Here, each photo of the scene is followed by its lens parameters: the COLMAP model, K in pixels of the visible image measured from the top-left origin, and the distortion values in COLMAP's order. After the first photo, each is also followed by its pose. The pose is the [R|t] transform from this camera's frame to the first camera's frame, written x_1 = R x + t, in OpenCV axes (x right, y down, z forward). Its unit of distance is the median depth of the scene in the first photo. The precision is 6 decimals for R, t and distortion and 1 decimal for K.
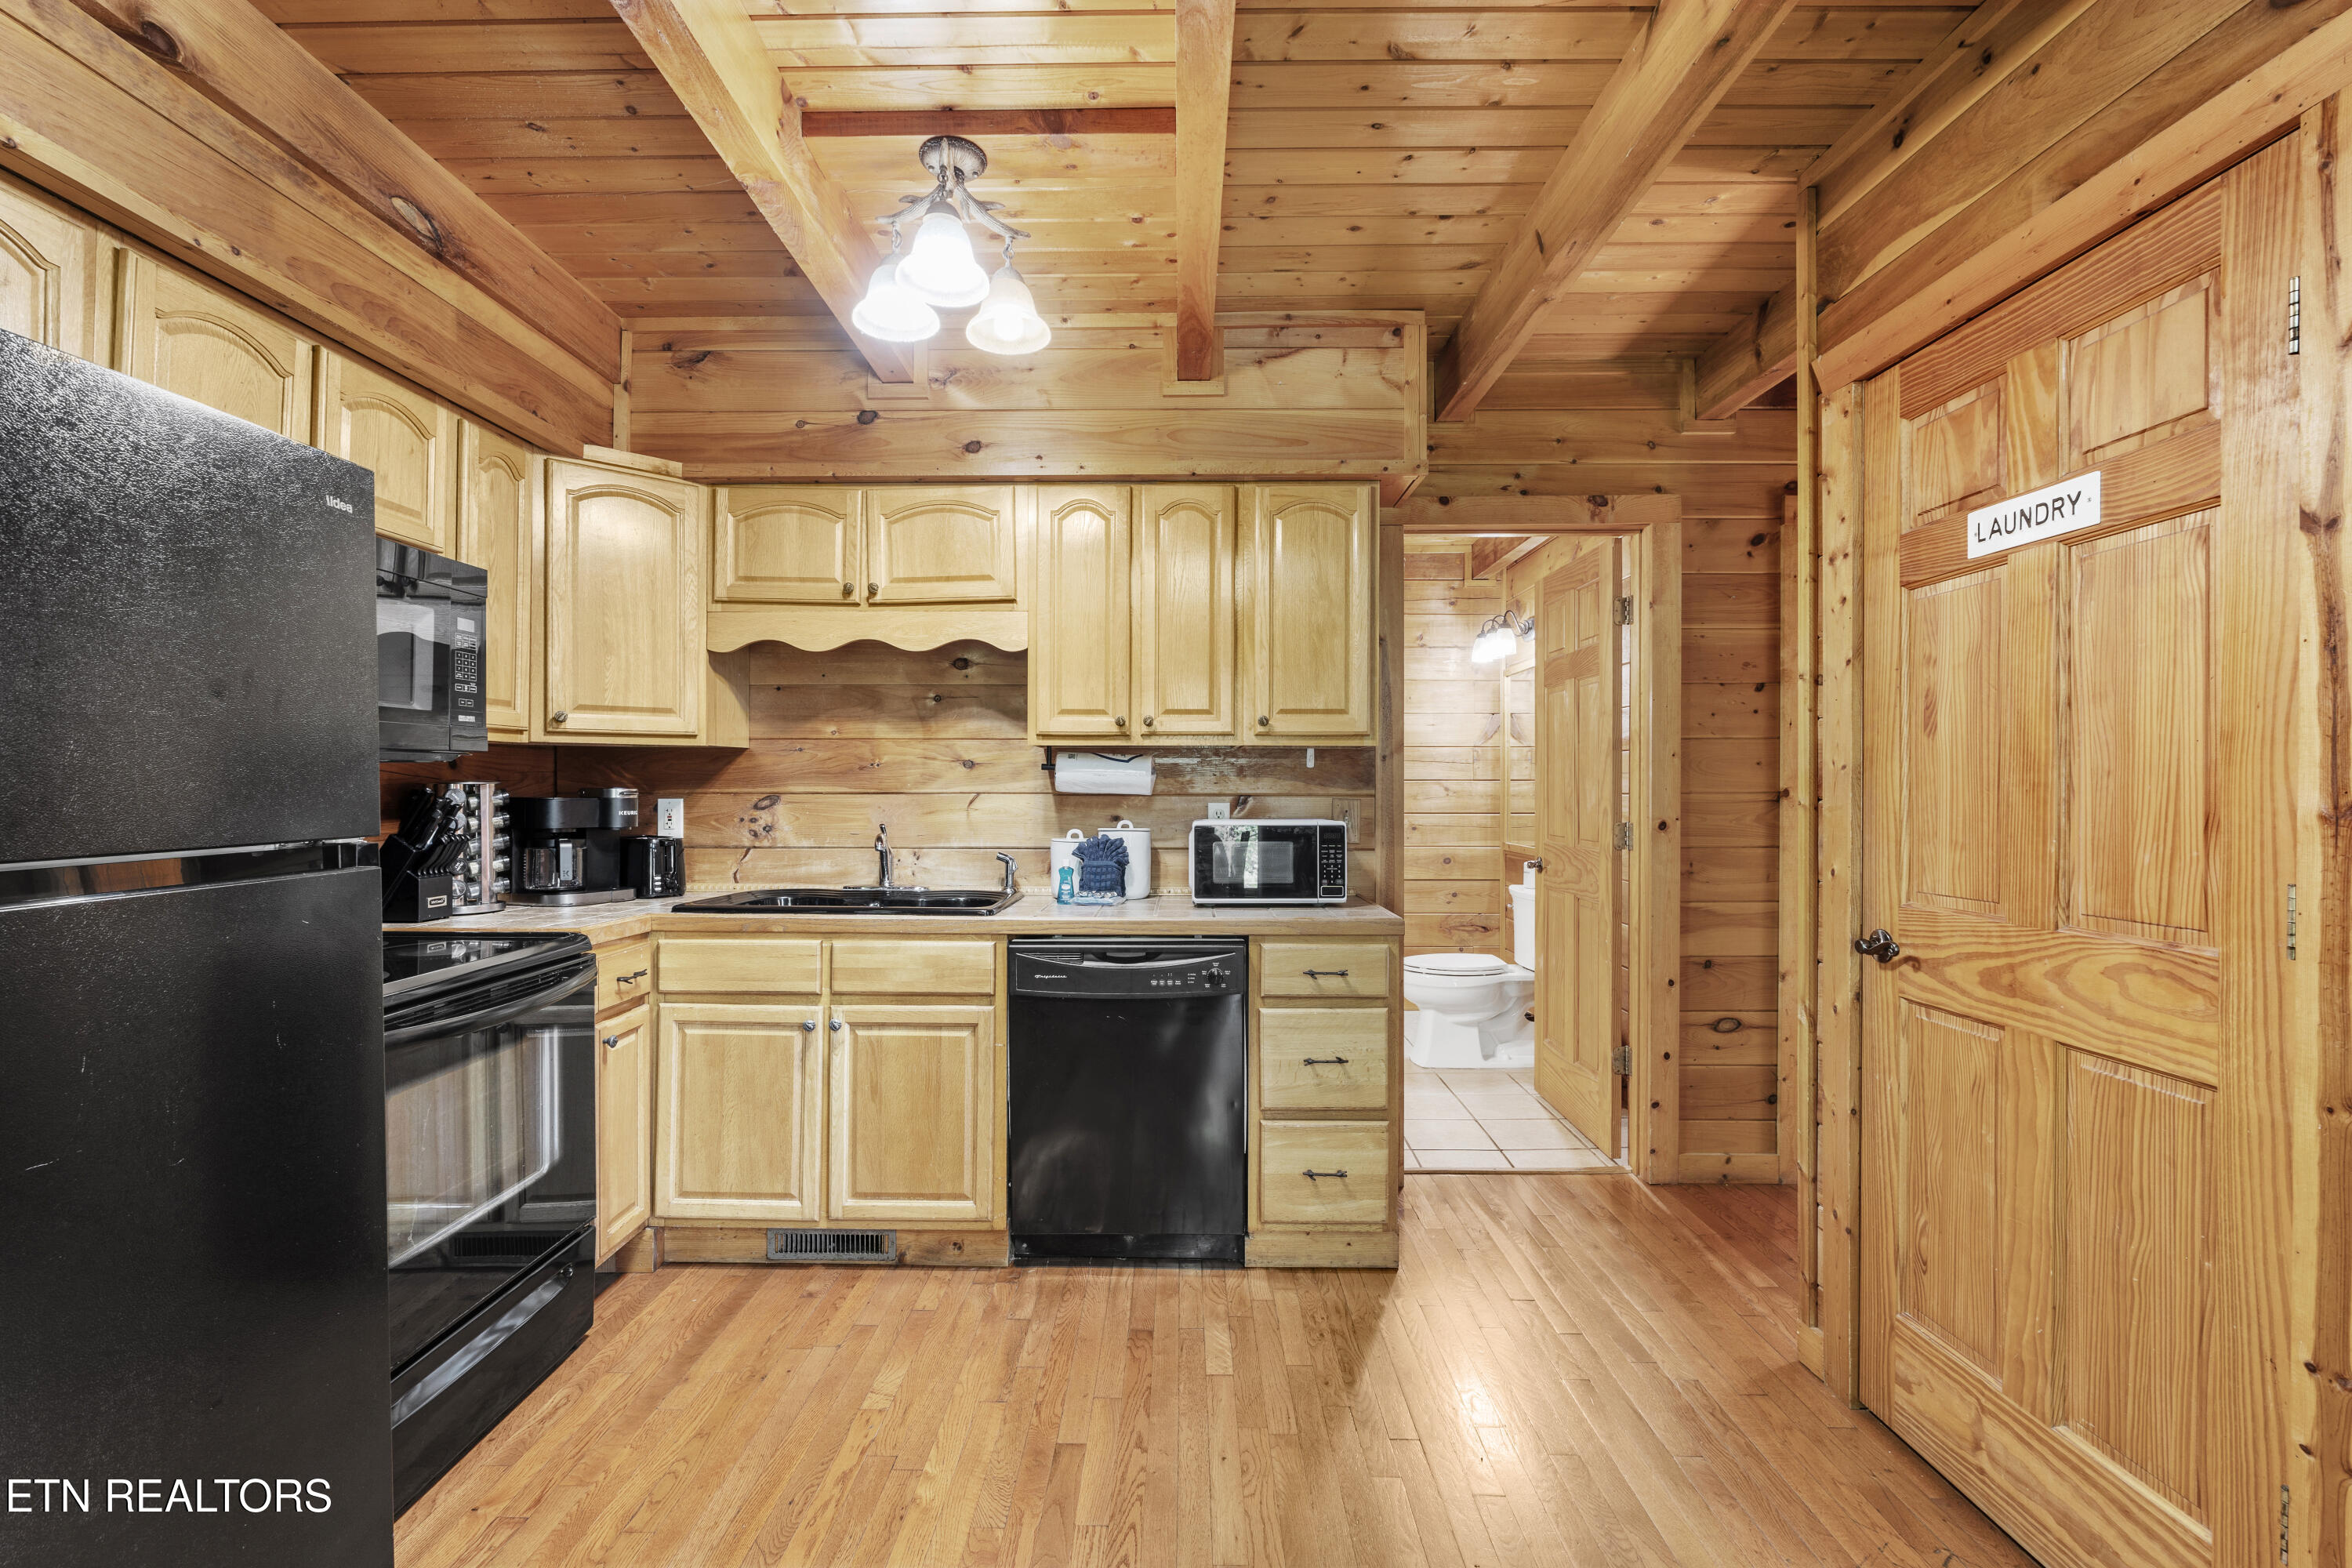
lens RADIAL K [[1034.4, 0, 1174.8], [0, 1034.4, 790.1], [0, 0, 1]] dist [-0.005375, 0.000052]
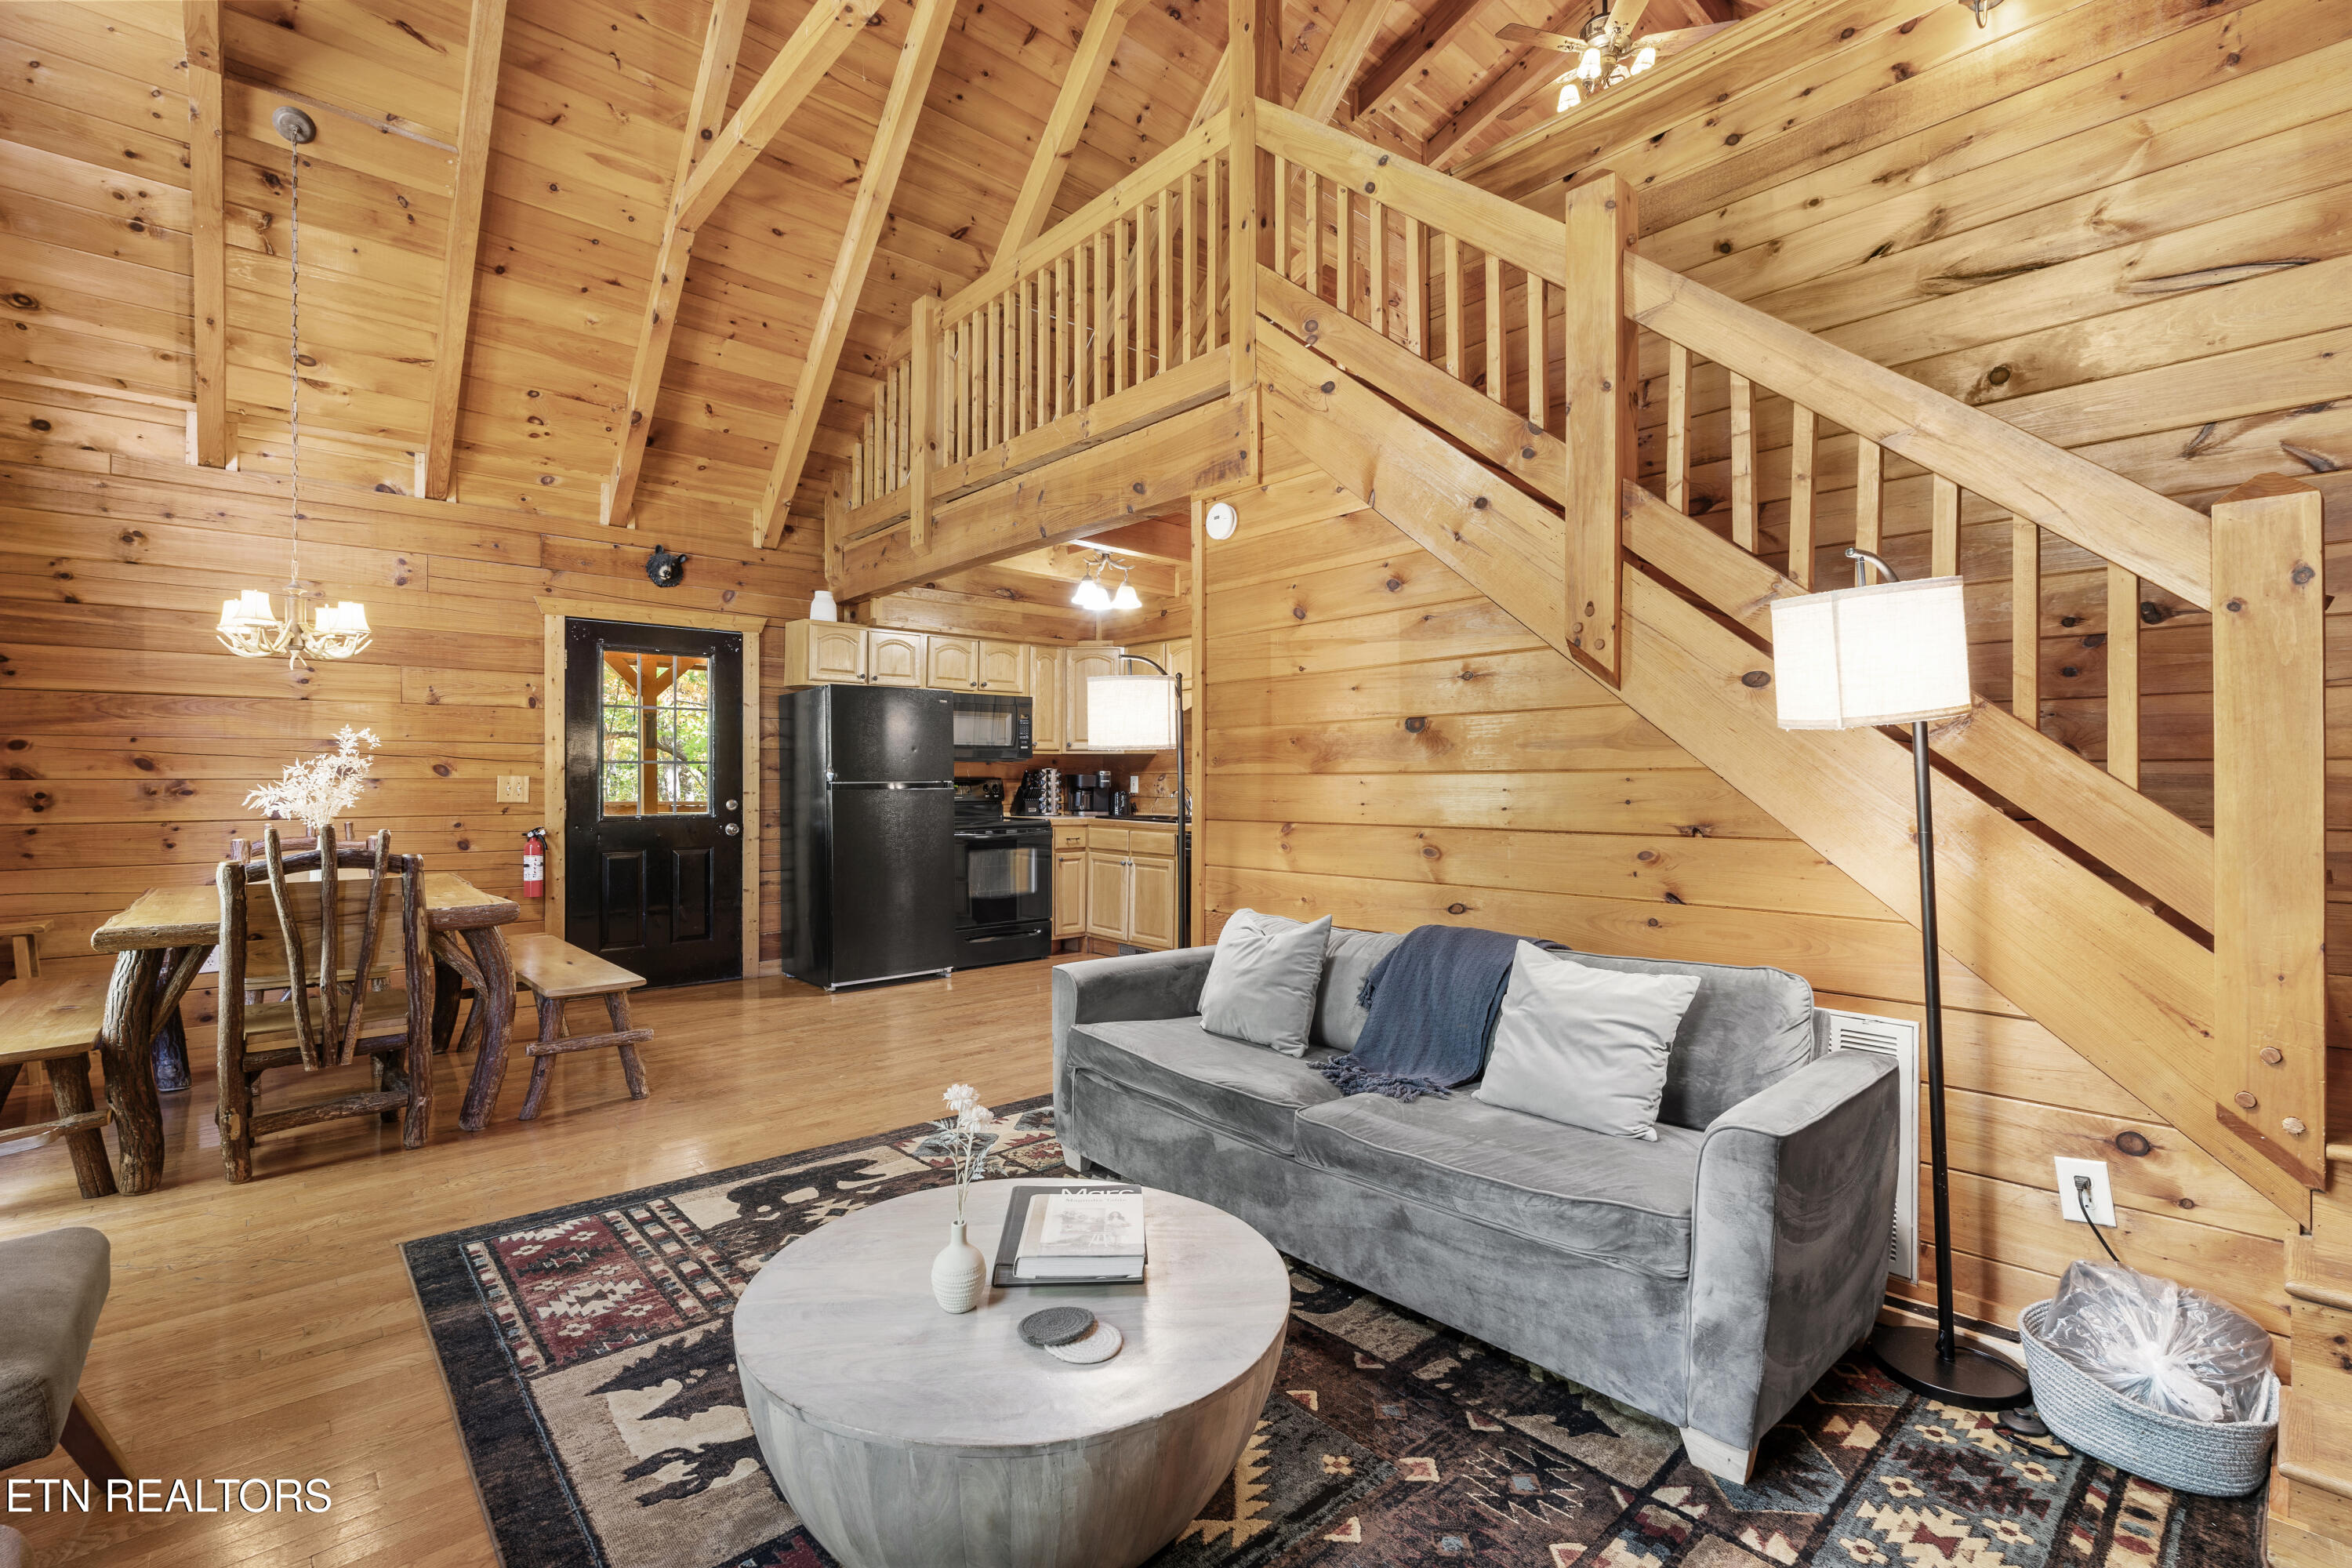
lens RADIAL K [[1034.4, 0, 1180.2], [0, 1034.4, 775.7], [0, 0, 1]] dist [-0.005375, 0.000052]
pose [[0.677675, -0.002798, -0.735356, 1.672568], [-0.004429, 0.999959, -0.007886, 0.032780], [0.735348, 0.008601, 0.677635, -0.650461]]
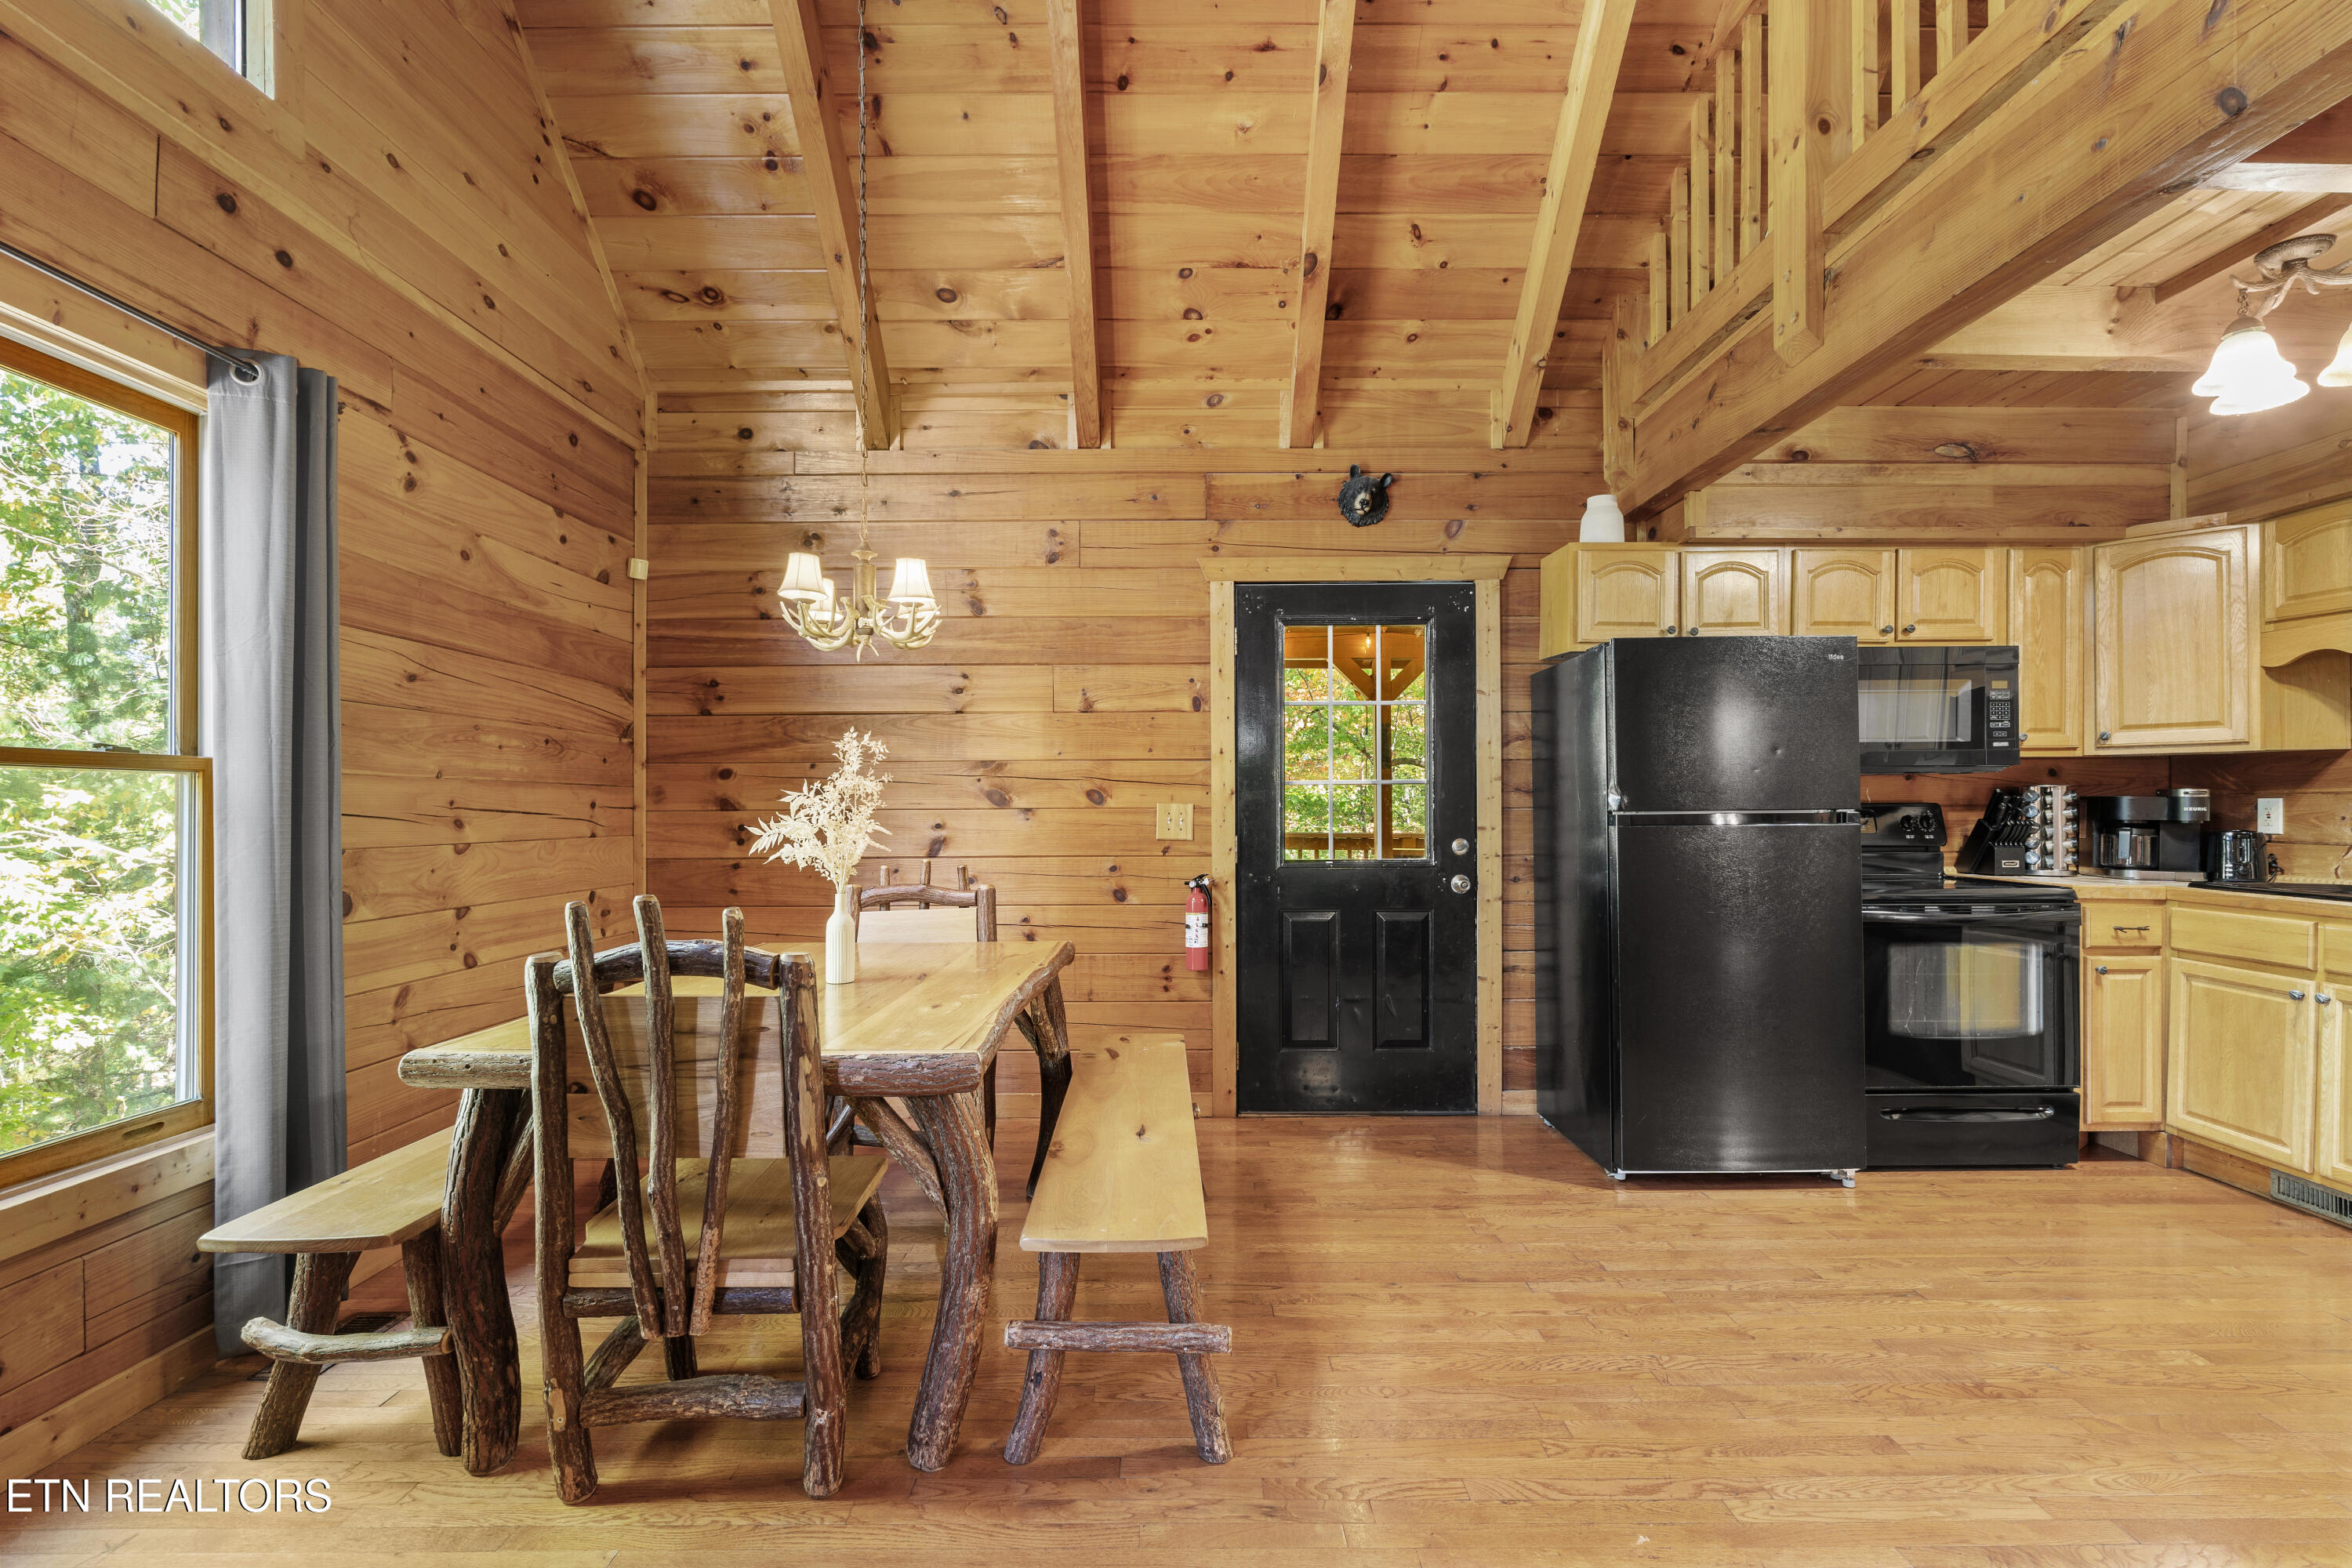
lens RADIAL K [[1034.4, 0, 1174.0], [0, 1034.4, 803.3], [0, 0, 1]] dist [-0.005375, 0.000052]
pose [[0.011759, -0.002938, -0.999927, 0.778924], [-0.002901, 0.999991, -0.002973, 0.026346], [0.999927, 0.002935, 0.011751, -0.247507]]
